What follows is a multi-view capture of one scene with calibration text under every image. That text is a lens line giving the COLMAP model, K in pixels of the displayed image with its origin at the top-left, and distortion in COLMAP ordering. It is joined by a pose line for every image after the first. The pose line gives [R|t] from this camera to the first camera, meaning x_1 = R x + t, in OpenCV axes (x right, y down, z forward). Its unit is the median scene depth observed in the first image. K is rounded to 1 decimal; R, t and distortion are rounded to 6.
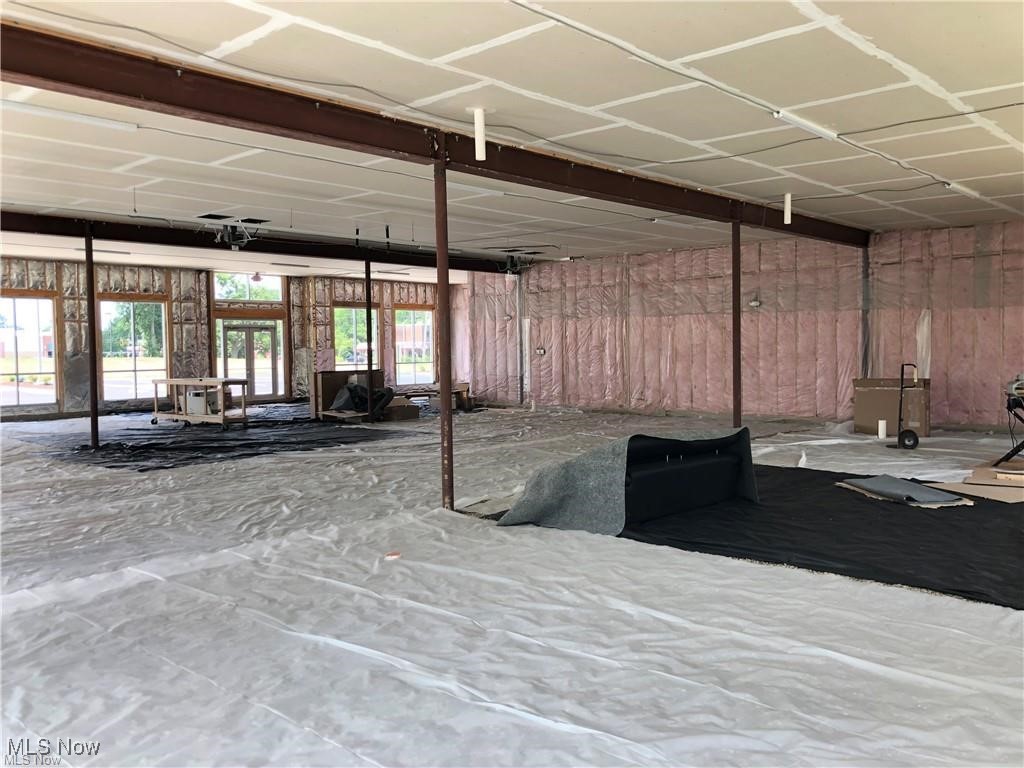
lens RADIAL K [[828.9, 0, 512.1], [0, 828.9, 382.9], [0, 0, 1]] dist [-0.002468, 0.002584]
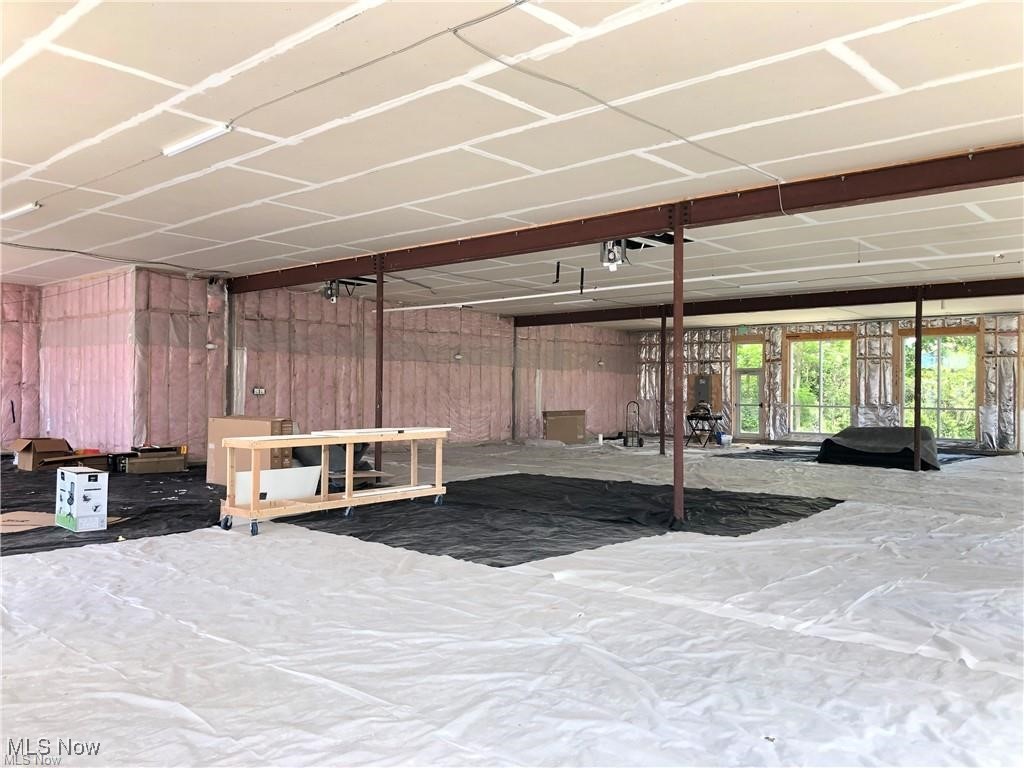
lens RADIAL K [[828.9, 0, 512.3], [0, 828.9, 386.7], [0, 0, 1]] dist [-0.002468, 0.002584]
pose [[-0.058249, 0.025234, 0.997983, -0.868015], [0.042093, 0.998854, -0.022799, -0.013511], [-0.997414, 0.040680, -0.059244, 0.857449]]
